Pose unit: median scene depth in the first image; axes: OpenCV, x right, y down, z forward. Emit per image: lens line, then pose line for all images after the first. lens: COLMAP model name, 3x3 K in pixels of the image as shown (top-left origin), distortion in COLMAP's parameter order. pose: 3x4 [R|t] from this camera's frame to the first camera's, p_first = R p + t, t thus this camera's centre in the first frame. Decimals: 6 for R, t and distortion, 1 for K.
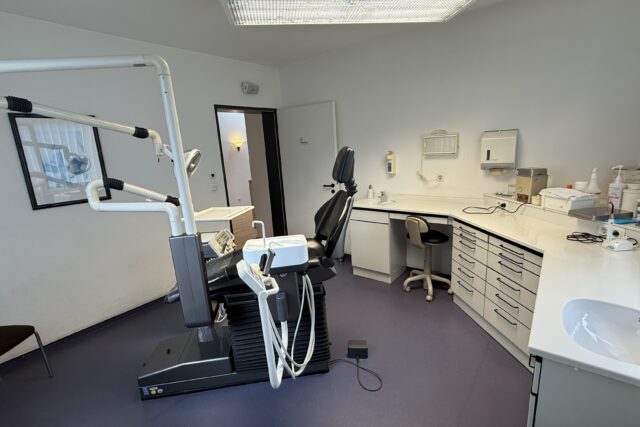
lens RADIAL K [[296.0, 0, 320.4], [0, 296.0, 214.2], [0, 0, 1]] dist [0.003529, 0.000256]
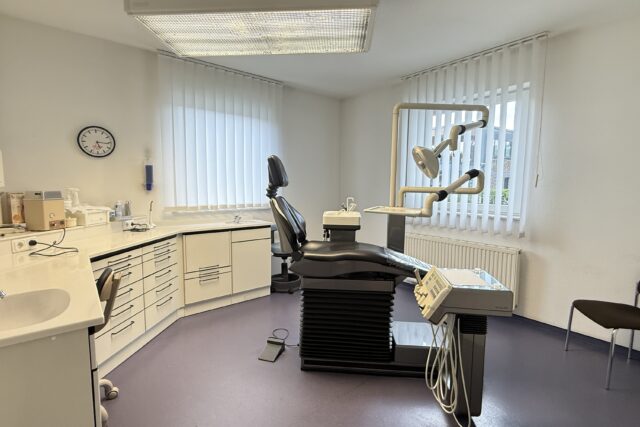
lens RADIAL K [[296.0, 0, 319.3], [0, 296.0, 212.2], [0, 0, 1]] dist [0.003529, 0.000256]
pose [[-0.979103, 0.034982, 0.200332, -0.257348], [0.093605, 0.952062, 0.291232, -0.290768], [-0.180540, 0.303898, -0.935442, 1.797199]]
